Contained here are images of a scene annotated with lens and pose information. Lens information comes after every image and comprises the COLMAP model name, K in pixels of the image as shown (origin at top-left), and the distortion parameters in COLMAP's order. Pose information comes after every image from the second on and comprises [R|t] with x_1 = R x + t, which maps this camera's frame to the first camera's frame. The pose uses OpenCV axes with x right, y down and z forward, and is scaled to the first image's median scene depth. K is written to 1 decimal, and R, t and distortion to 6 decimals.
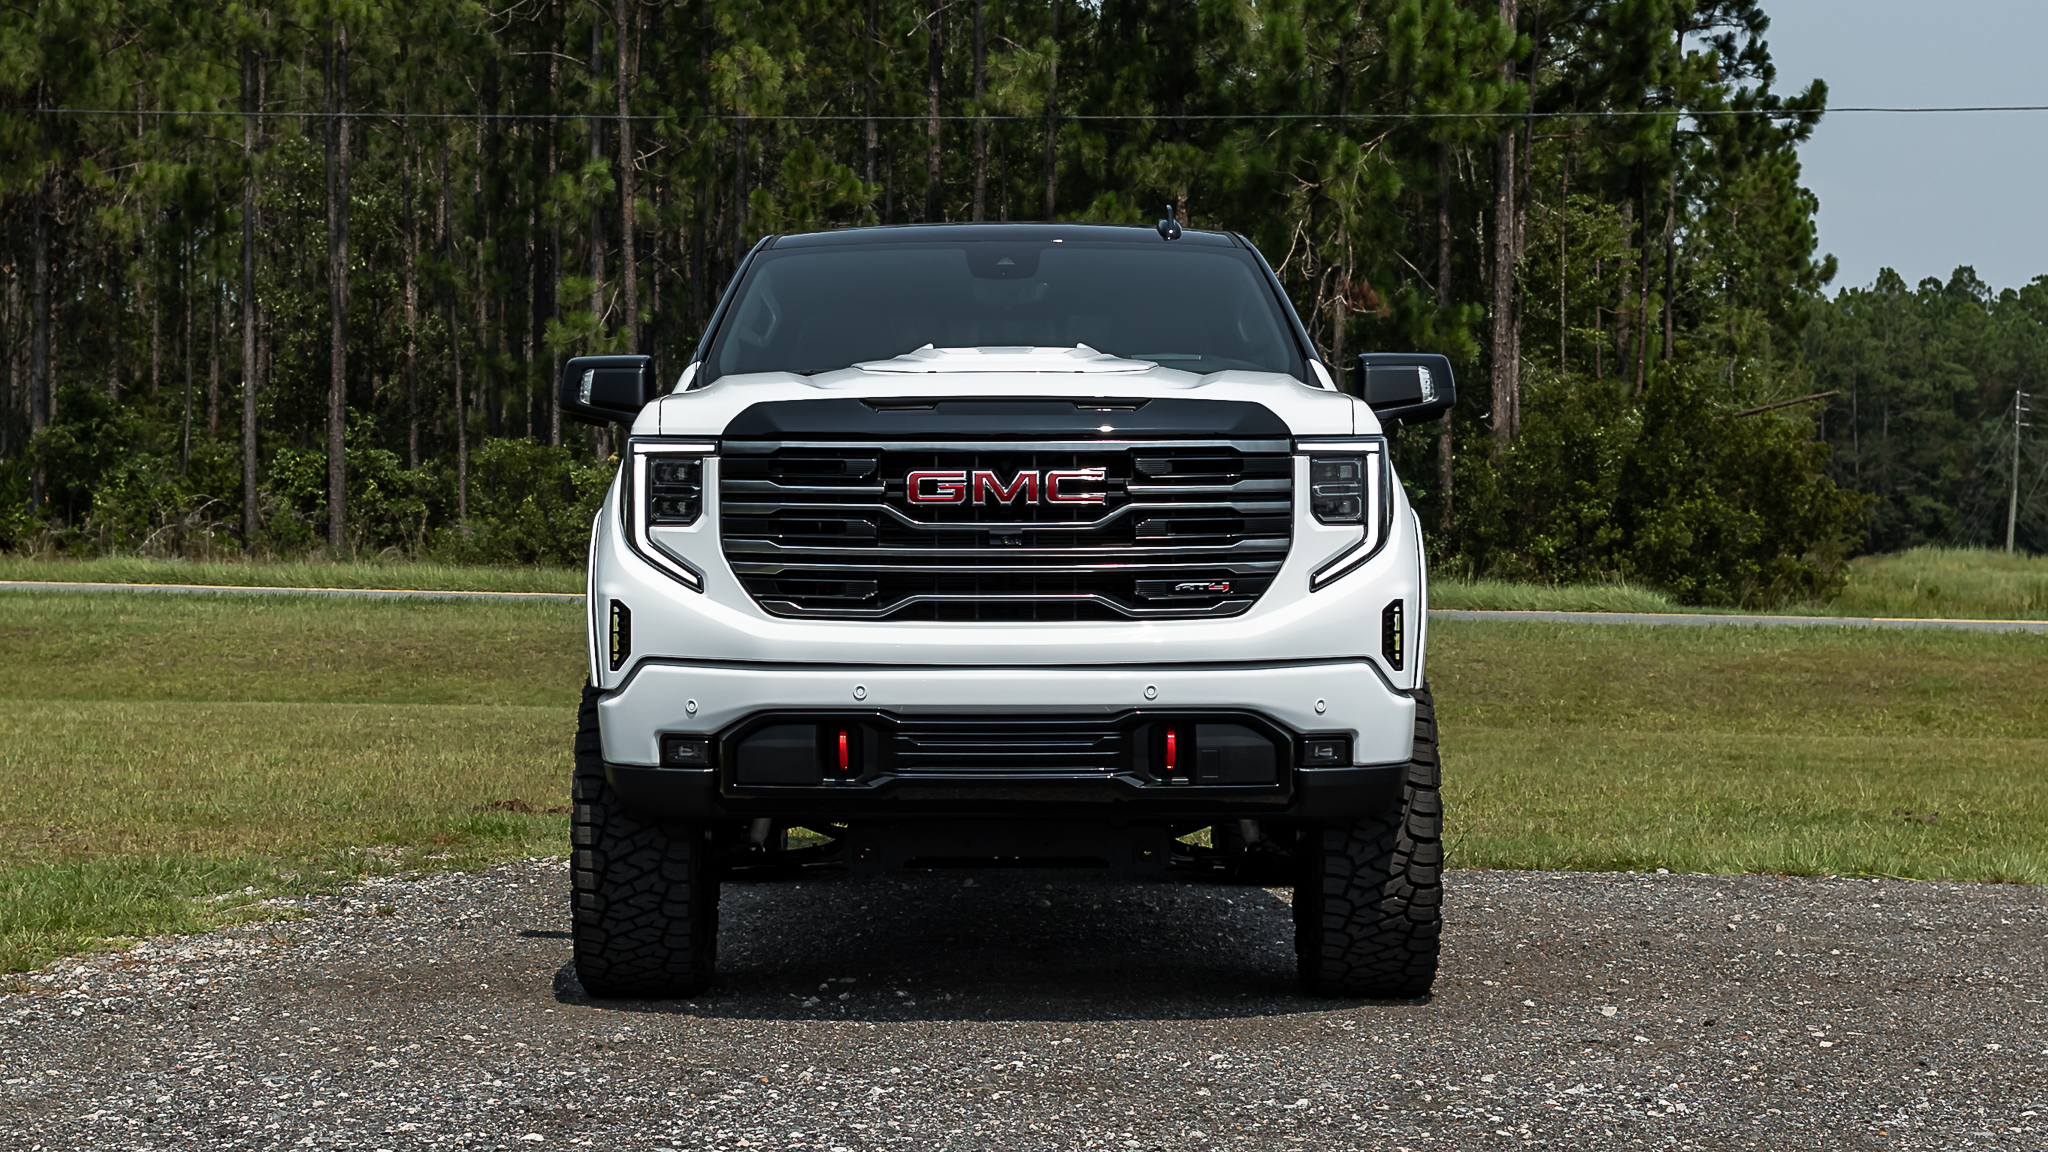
lens RADIAL K [[4199.7, 0, 952.0], [0, 4199.7, 575.1], [0, 0, 1]] dist [-0.009769, -0.136049]
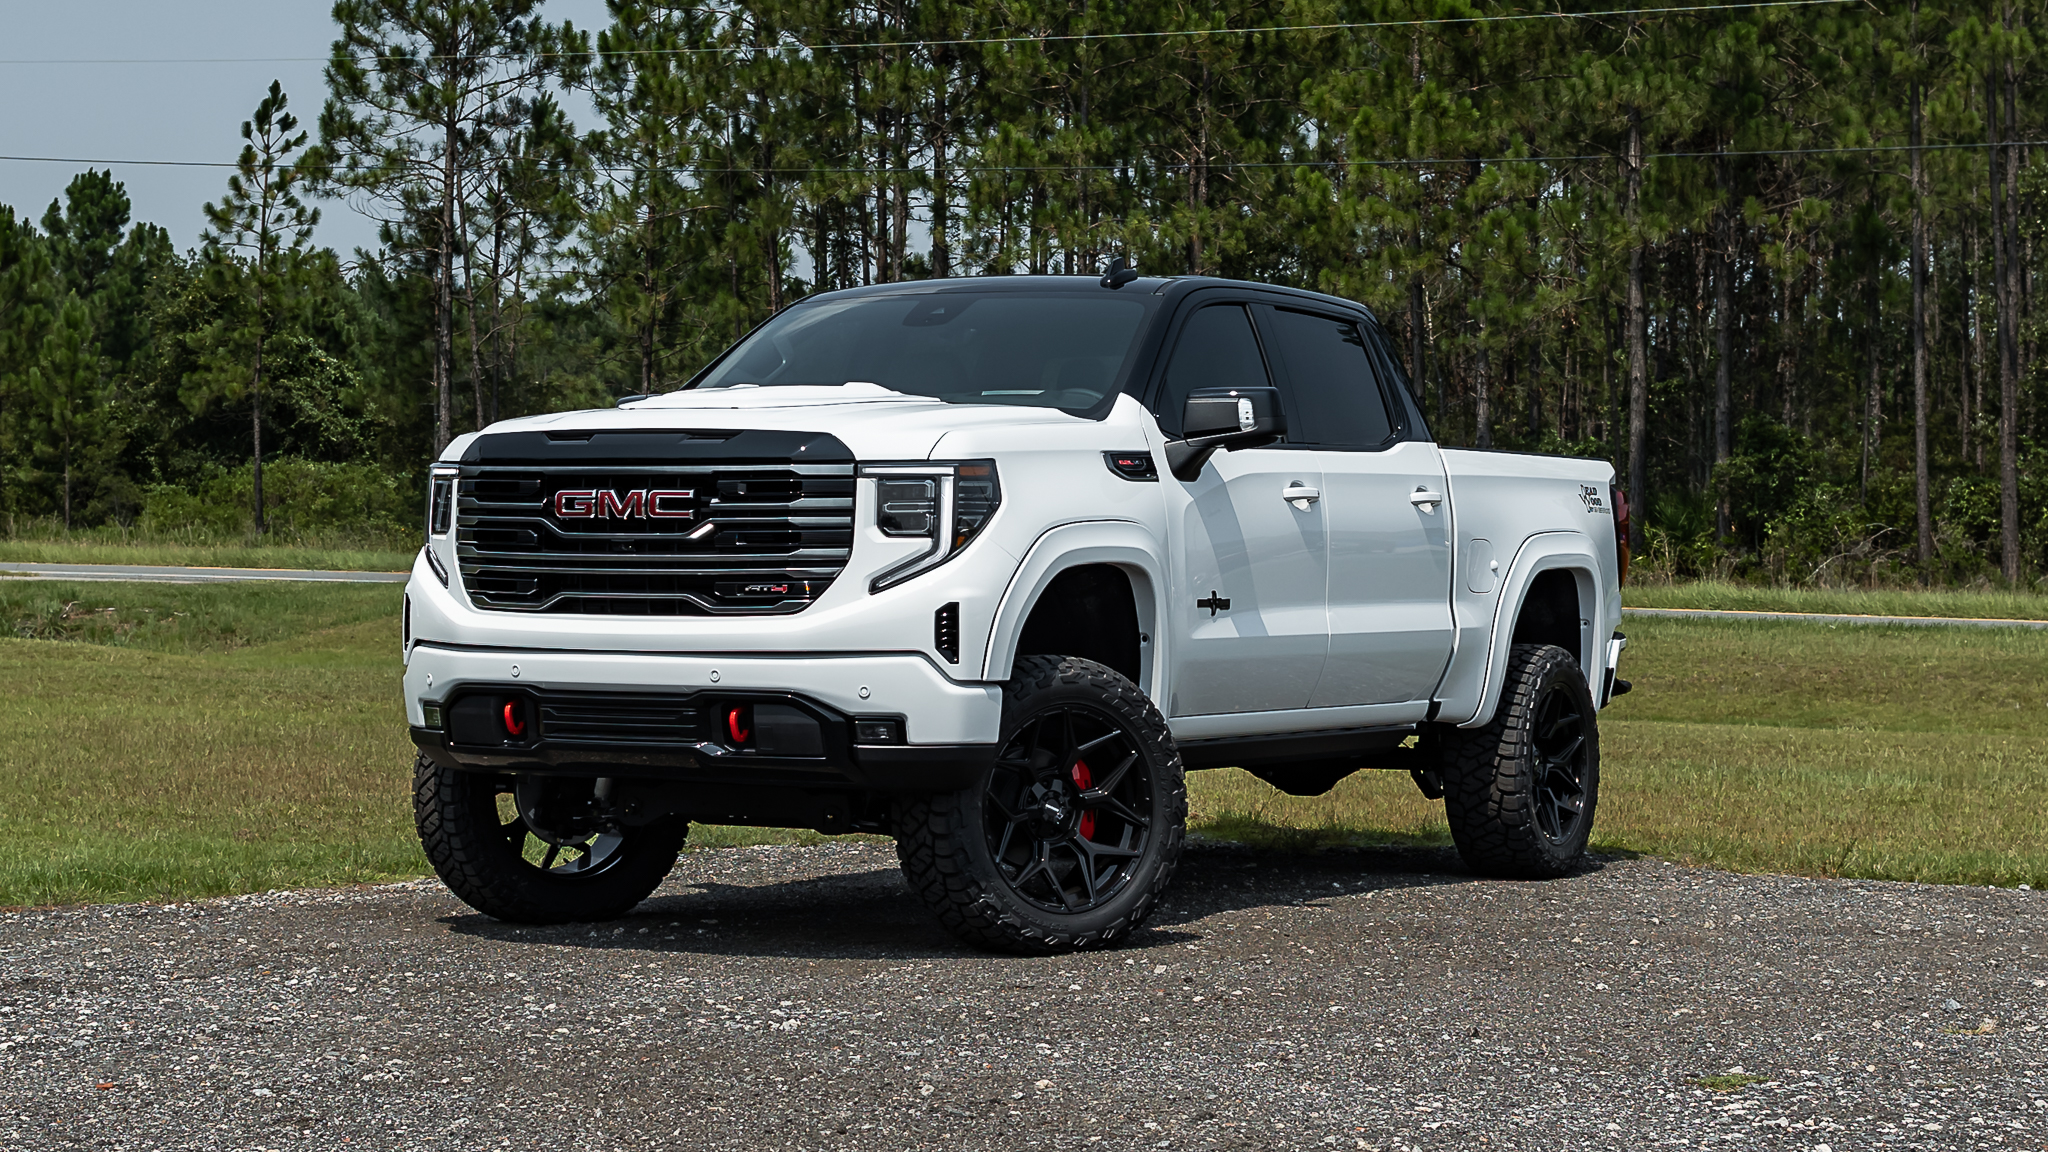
lens RADIAL K [[4199.7, 0, 952.0], [0, 4199.7, 575.1], [0, 0, 1]] dist [-0.009769, -0.136049]
pose [[0.883464, 0.003439, -0.468487, 0.651201], [-0.006972, 0.999959, -0.005807, 0.005335], [0.468448, 0.008397, 0.883451, -0.024204]]
